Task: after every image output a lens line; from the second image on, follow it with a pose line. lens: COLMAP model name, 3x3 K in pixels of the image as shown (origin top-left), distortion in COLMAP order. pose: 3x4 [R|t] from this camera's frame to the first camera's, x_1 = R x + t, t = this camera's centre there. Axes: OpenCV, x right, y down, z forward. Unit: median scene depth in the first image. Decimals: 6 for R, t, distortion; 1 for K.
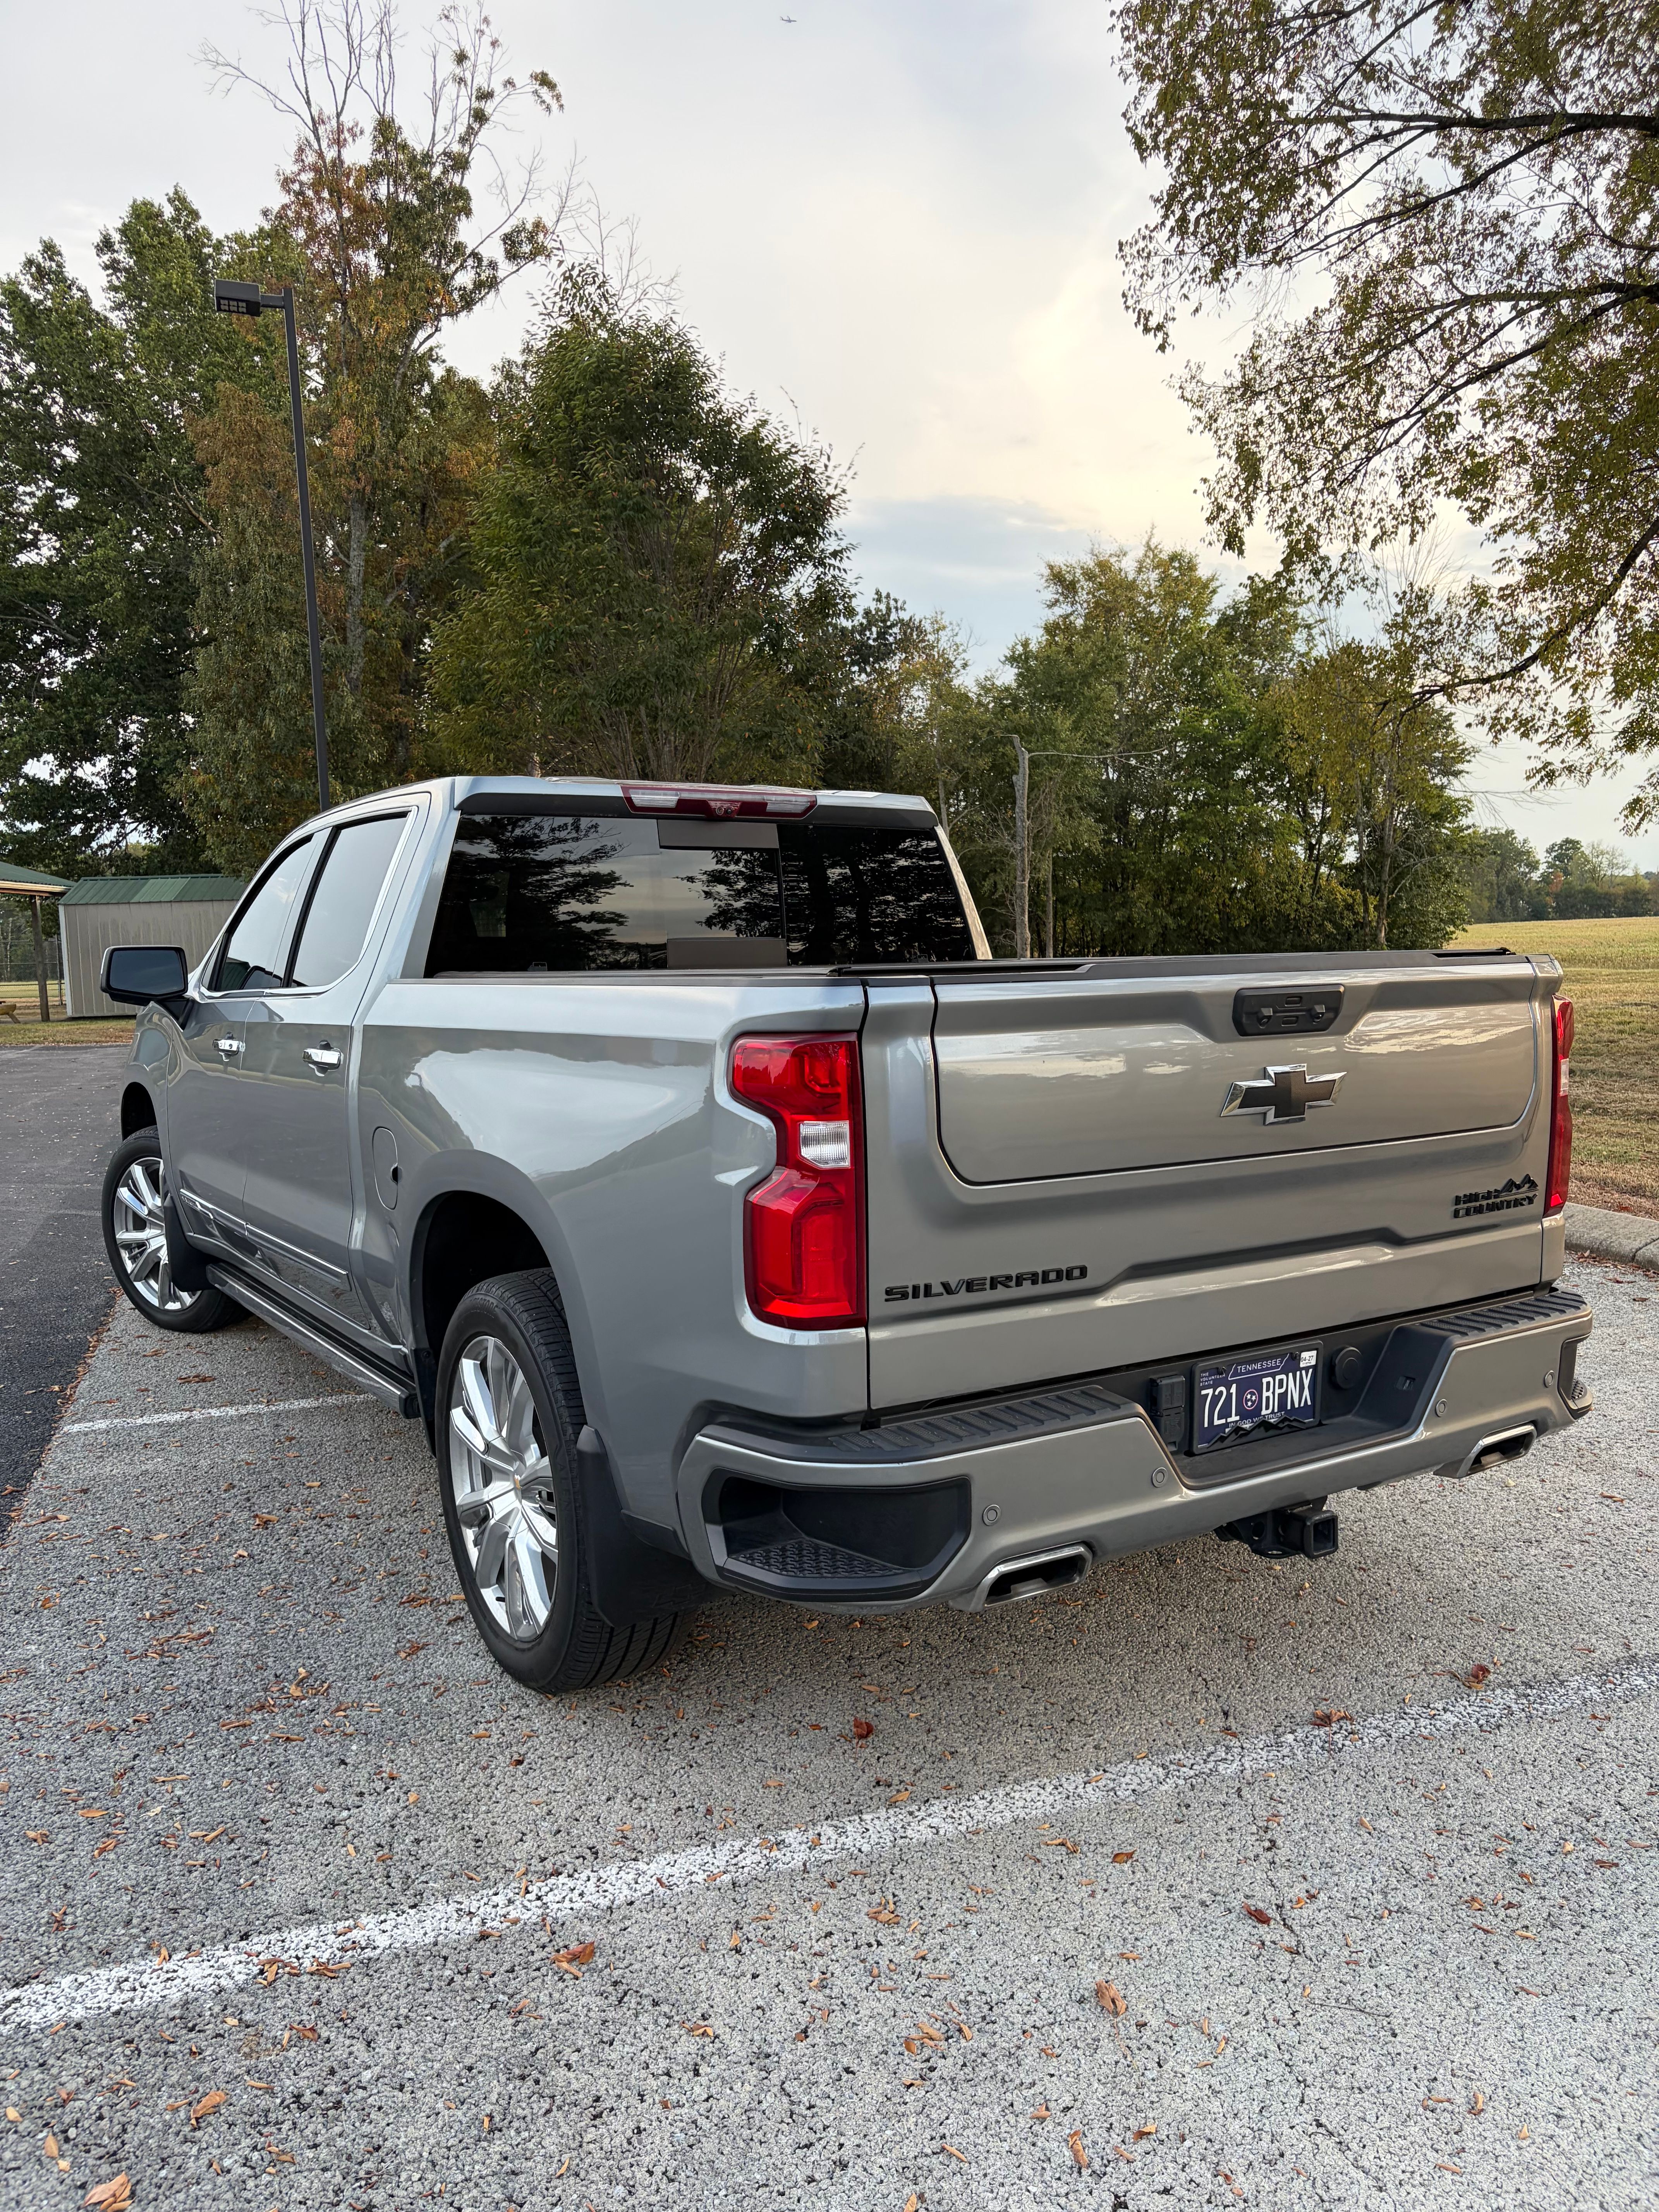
lens RADIAL K [[1736.0, 0, 832.3], [0, 1736.0, 1115.0], [0, 0, 1]] dist [0.031713, -0.050920]
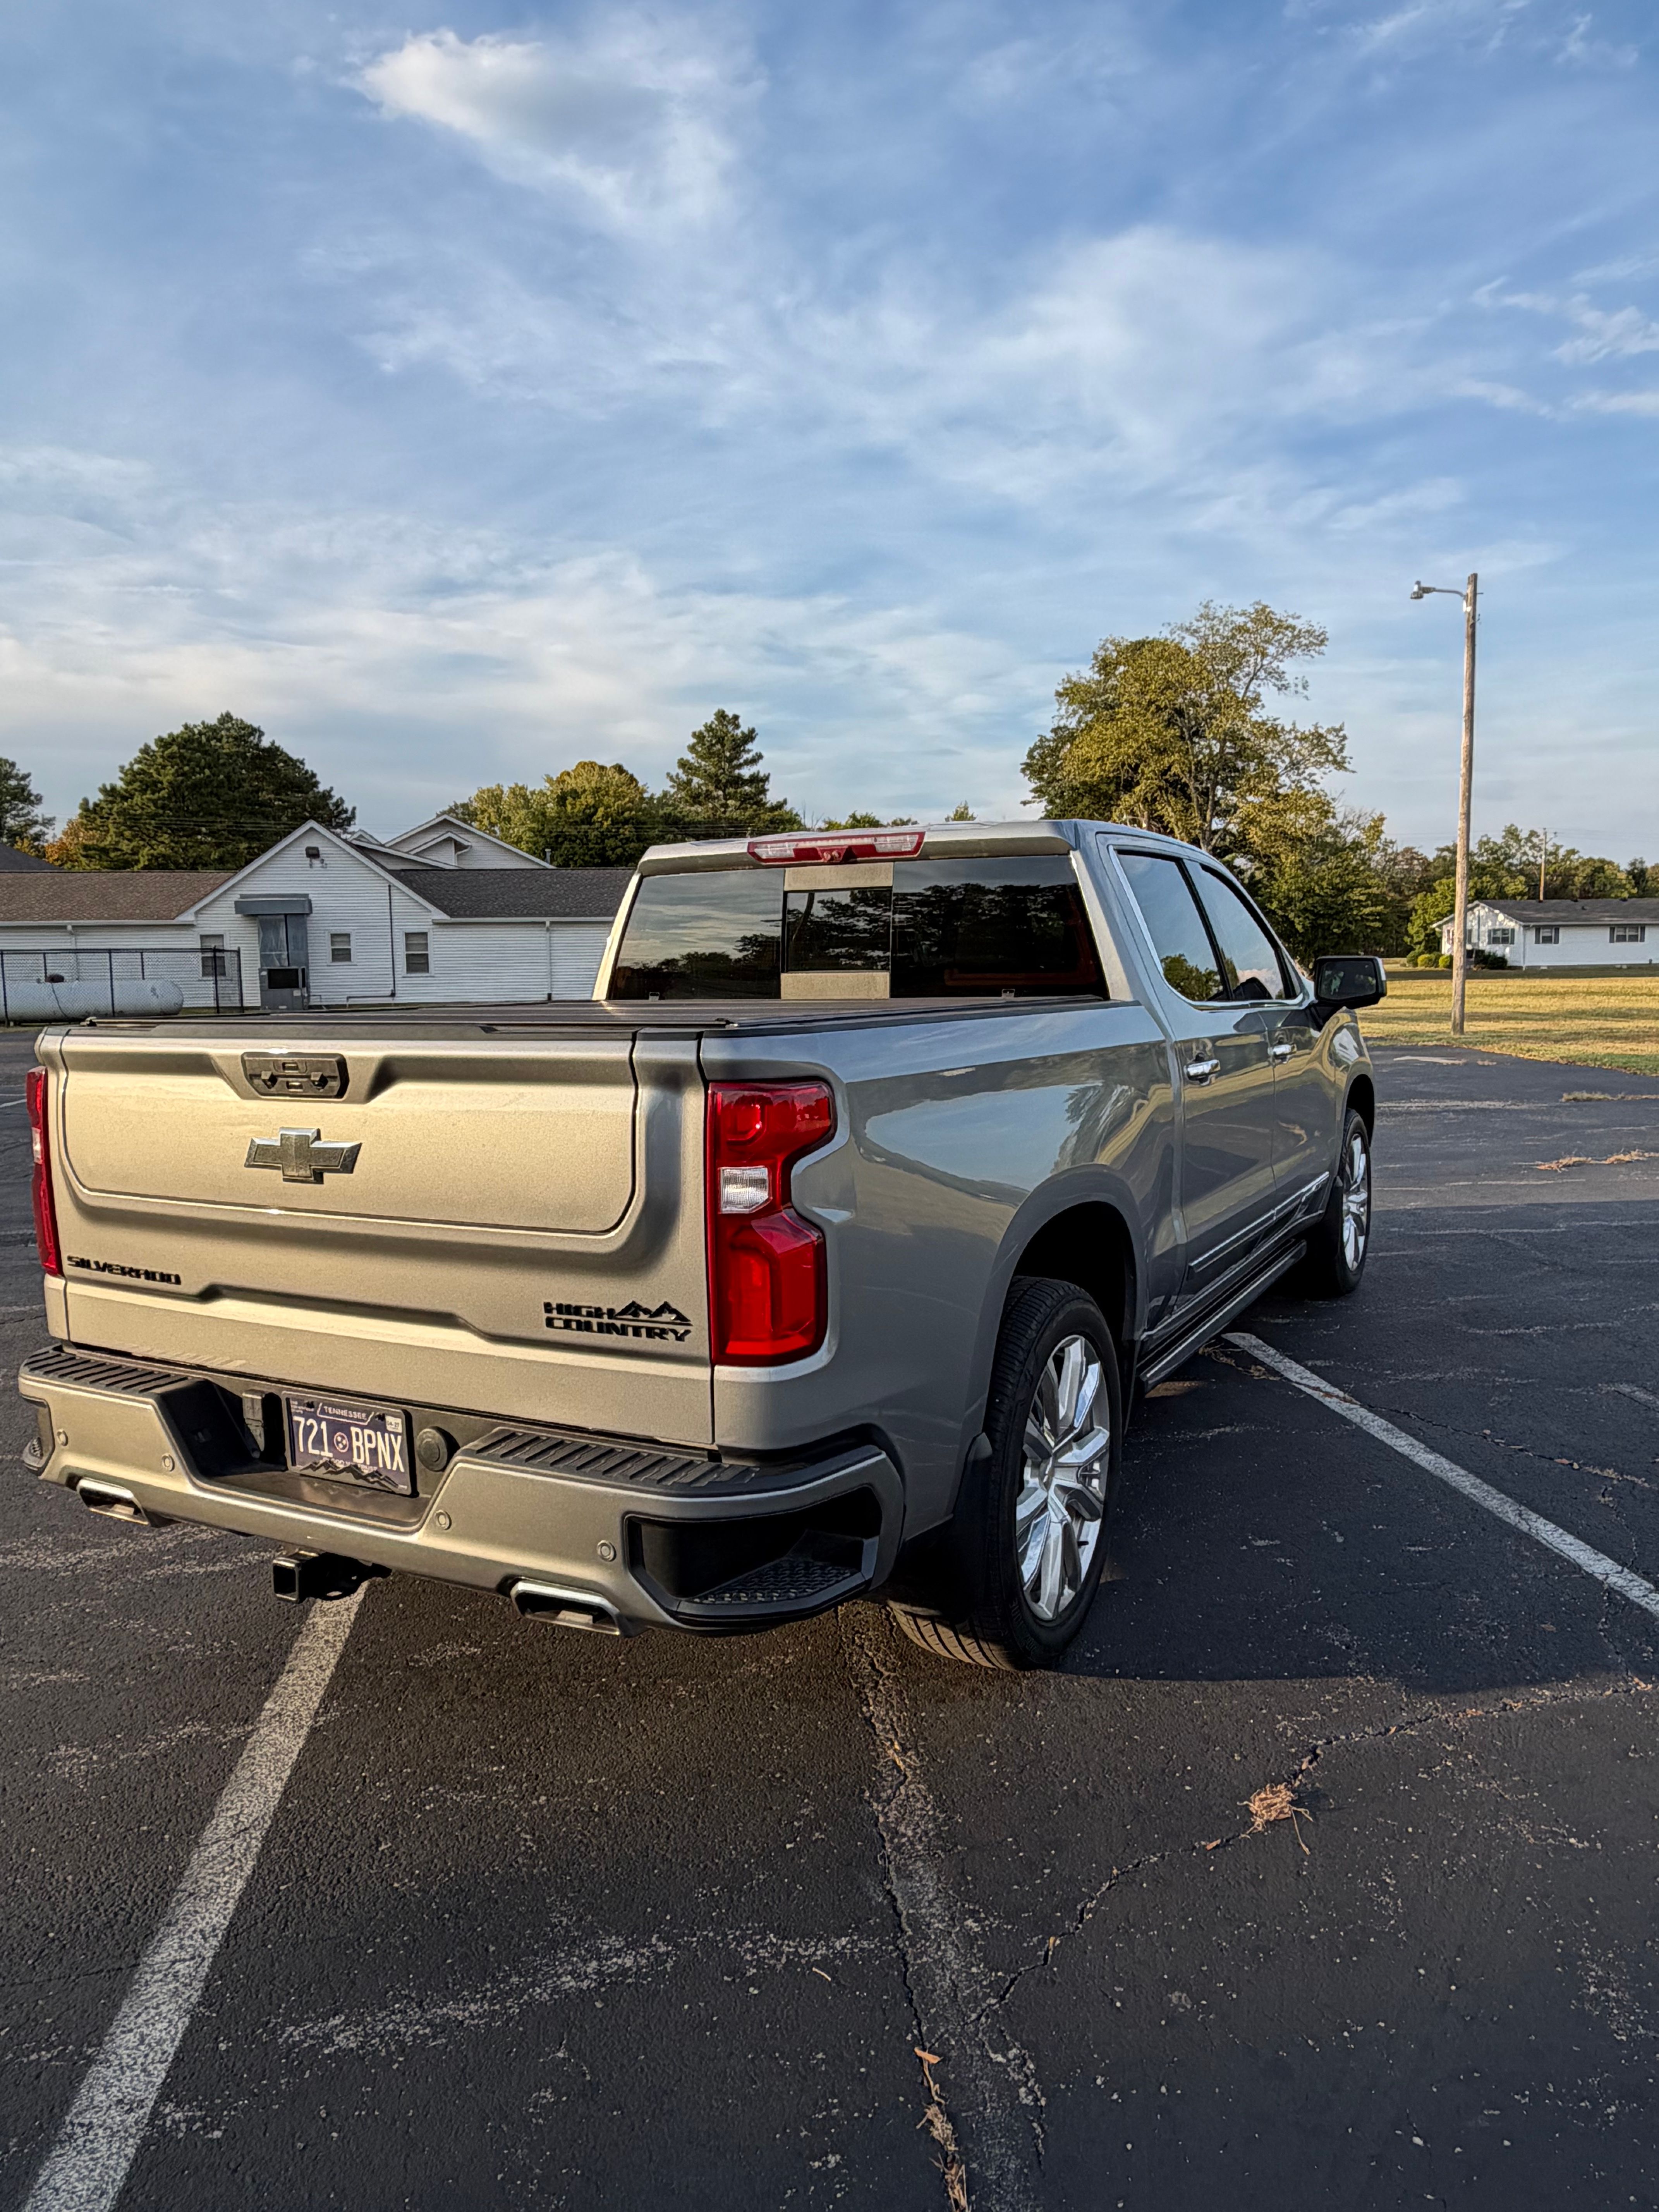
lens RADIAL K [[1479.8, 0, 830.4], [0, 1479.8, 1089.0], [0, 0, 1]] dist [-0.007960, 0.003002]
pose [[0.482282, 0.083470, -0.872030, 1.135332], [-0.070875, 0.995905, 0.056129, -0.119549], [0.873144, 0.034735, 0.486223, 0.809194]]
